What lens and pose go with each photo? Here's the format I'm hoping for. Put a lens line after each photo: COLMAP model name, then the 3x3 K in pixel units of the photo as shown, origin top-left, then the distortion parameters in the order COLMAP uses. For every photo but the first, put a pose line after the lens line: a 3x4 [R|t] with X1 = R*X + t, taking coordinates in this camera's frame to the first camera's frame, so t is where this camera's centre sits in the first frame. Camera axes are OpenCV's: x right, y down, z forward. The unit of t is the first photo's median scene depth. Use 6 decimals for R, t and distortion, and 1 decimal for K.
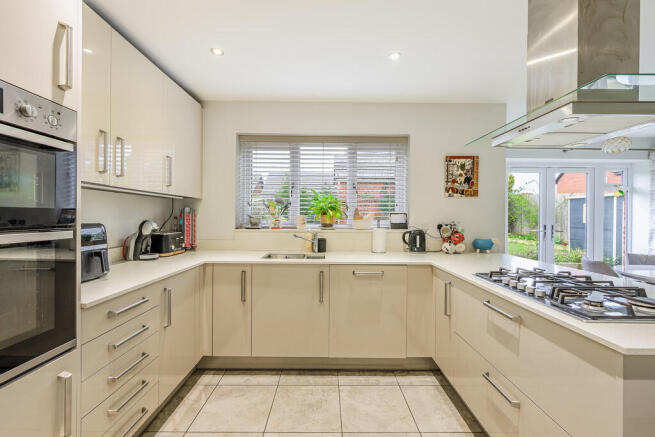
lens RADIAL K [[277.5, 0, 327.5], [0, 277.5, 218.5], [0, 0, 1]] dist [-0.001644, -0.000245]
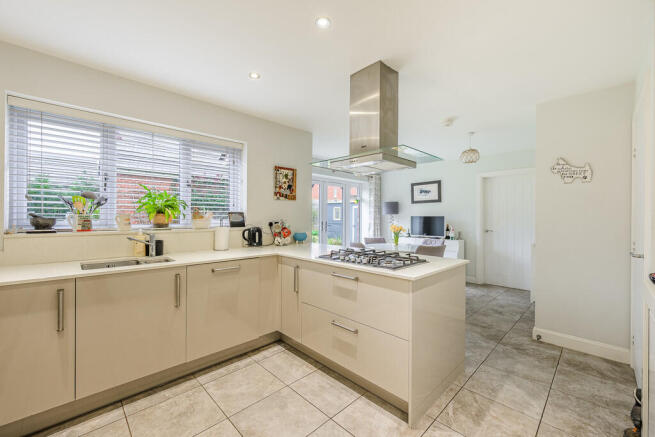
lens RADIAL K [[269.2, 0, 327.5], [0, 269.2, 218.5], [0, 0, 1]] dist [0.000035, -0.000084]
pose [[0.715367, -0.007055, 0.698713, -0.241056], [0.004262, 0.999974, 0.005734, -0.000503], [-0.698736, -0.001124, 0.715379, -0.005830]]
